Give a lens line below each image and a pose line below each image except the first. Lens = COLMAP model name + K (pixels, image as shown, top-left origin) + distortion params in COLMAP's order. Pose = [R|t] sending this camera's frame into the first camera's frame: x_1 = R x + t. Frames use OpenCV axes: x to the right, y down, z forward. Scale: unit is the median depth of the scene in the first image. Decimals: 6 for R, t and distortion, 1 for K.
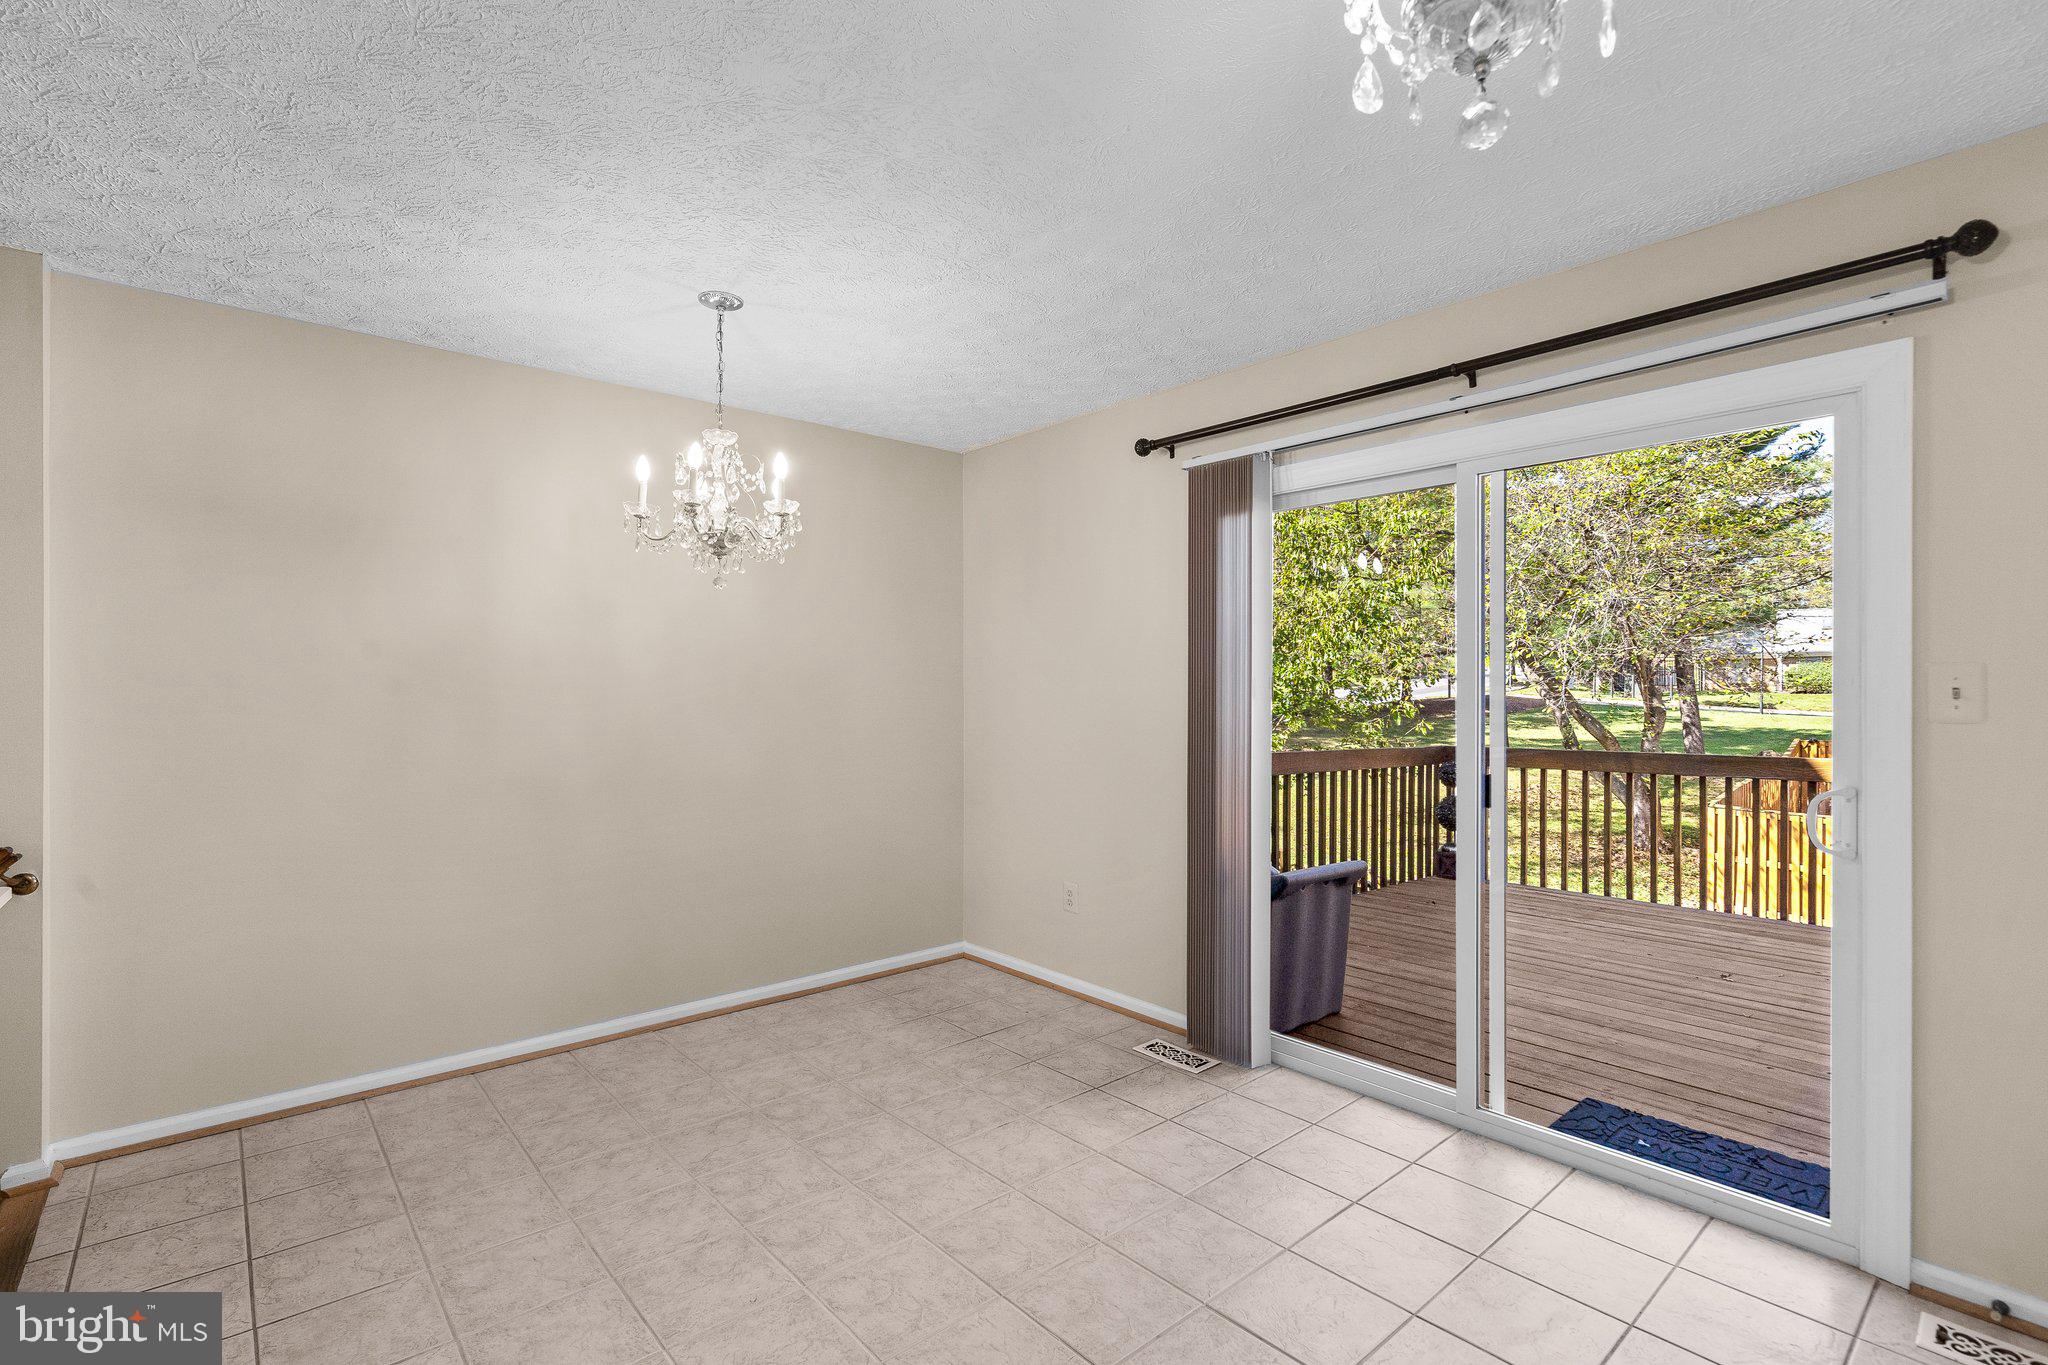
lens RADIAL K [[937.1, 0, 1014.7], [0, 937.1, 686.2], [0, 0, 1]] dist [-0.001843, -0.000218]
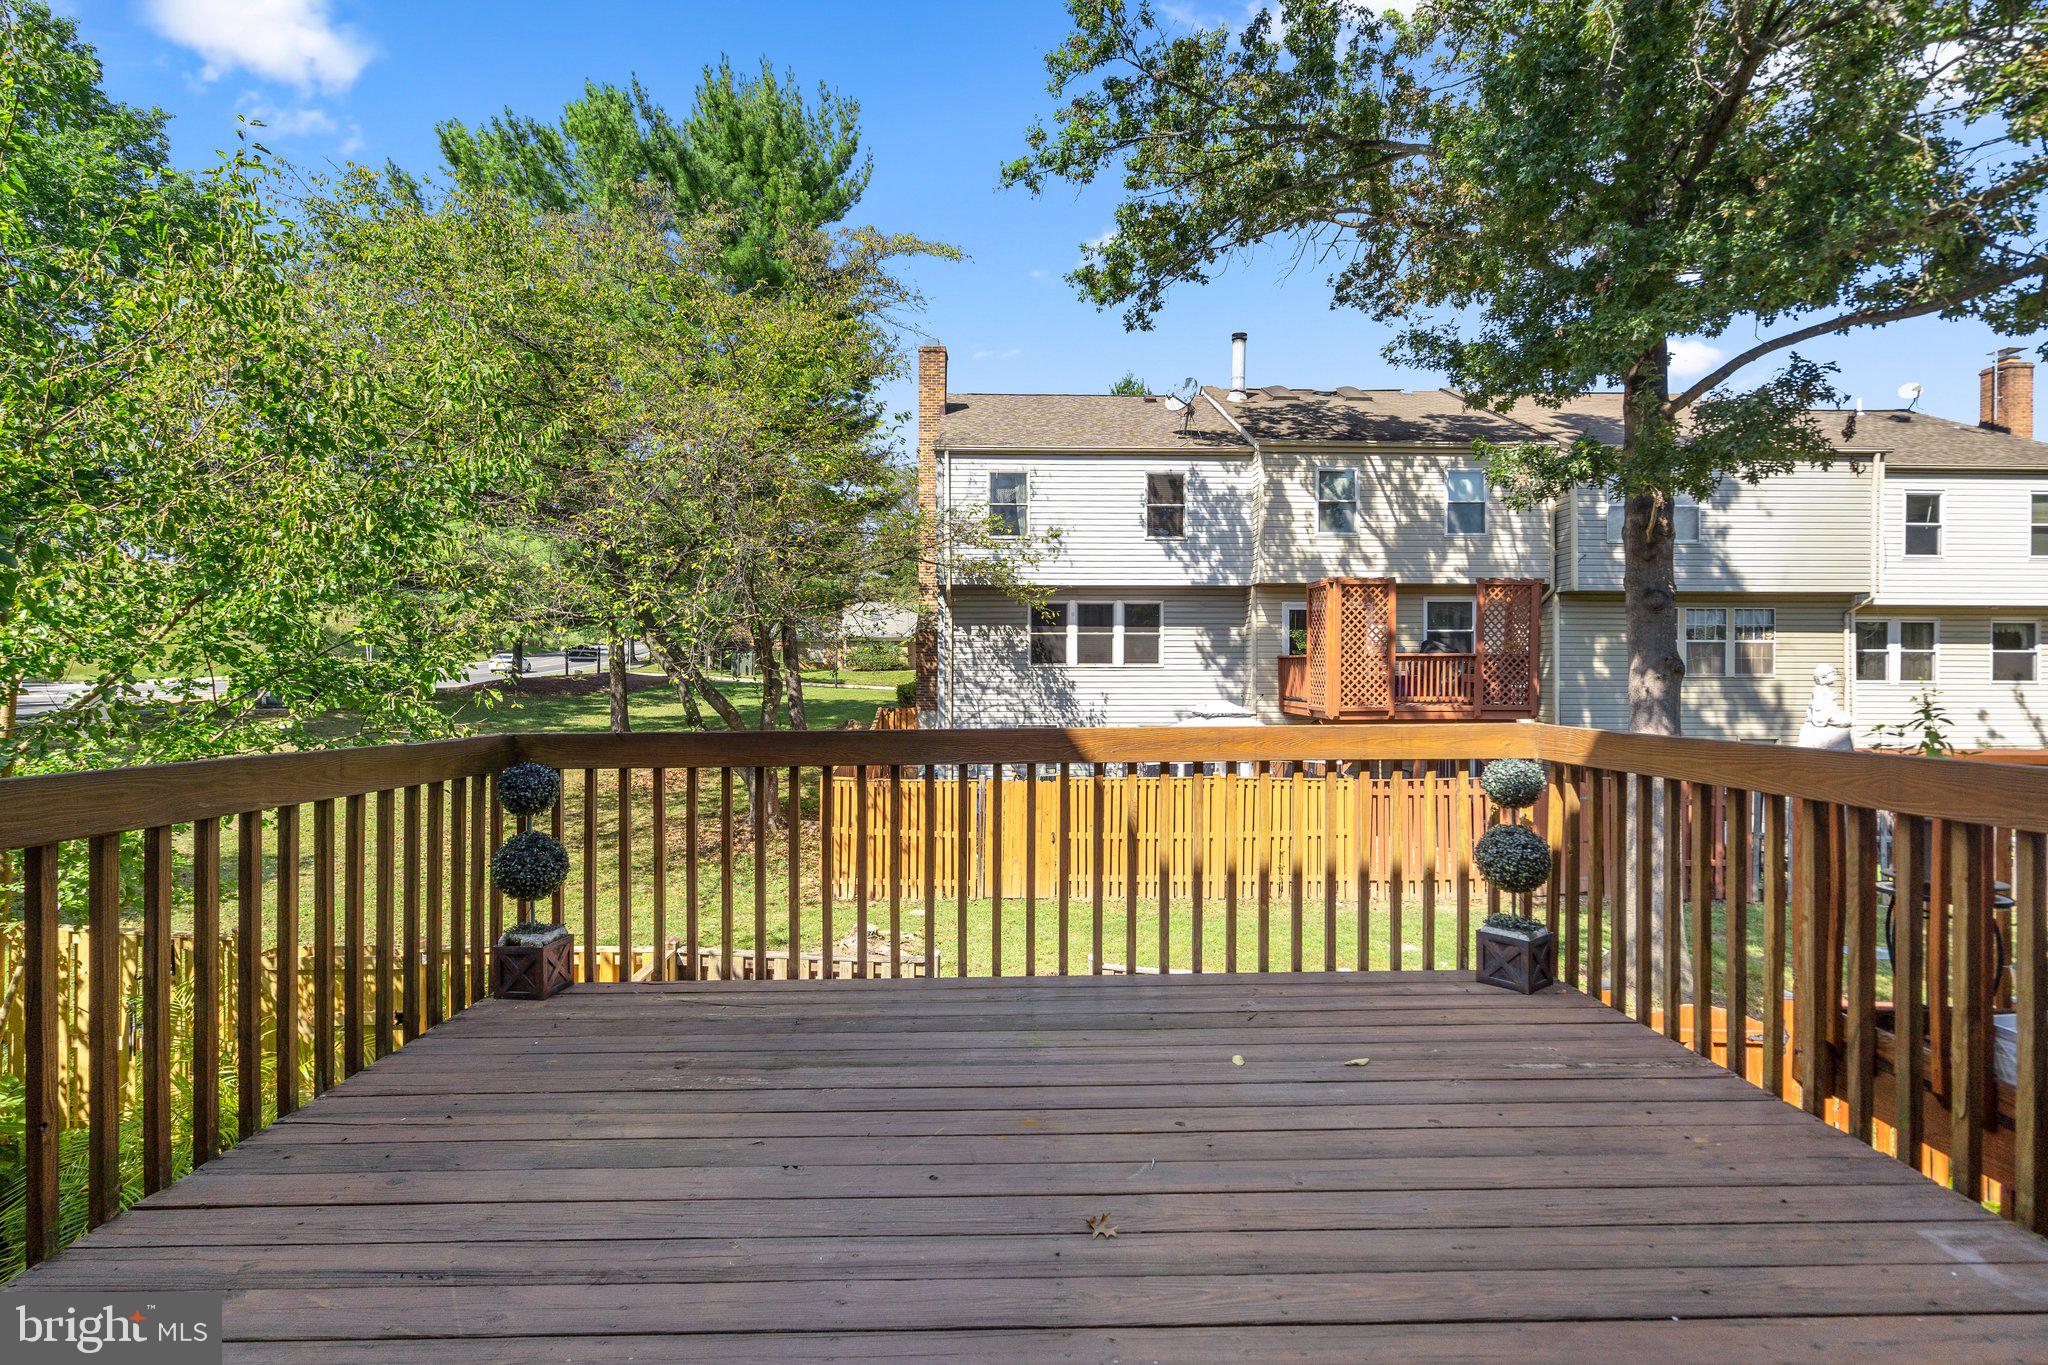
lens RADIAL K [[937.1, 0, 1014.7], [0, 937.1, 686.2], [0, 0, 1]] dist [-0.001843, -0.000218]
pose [[0.641827, -0.011469, 0.766764, 0.078026], [-0.004296, 0.999819, 0.018551, 0.008189], [-0.766838, -0.015200, 0.641661, 0.148635]]
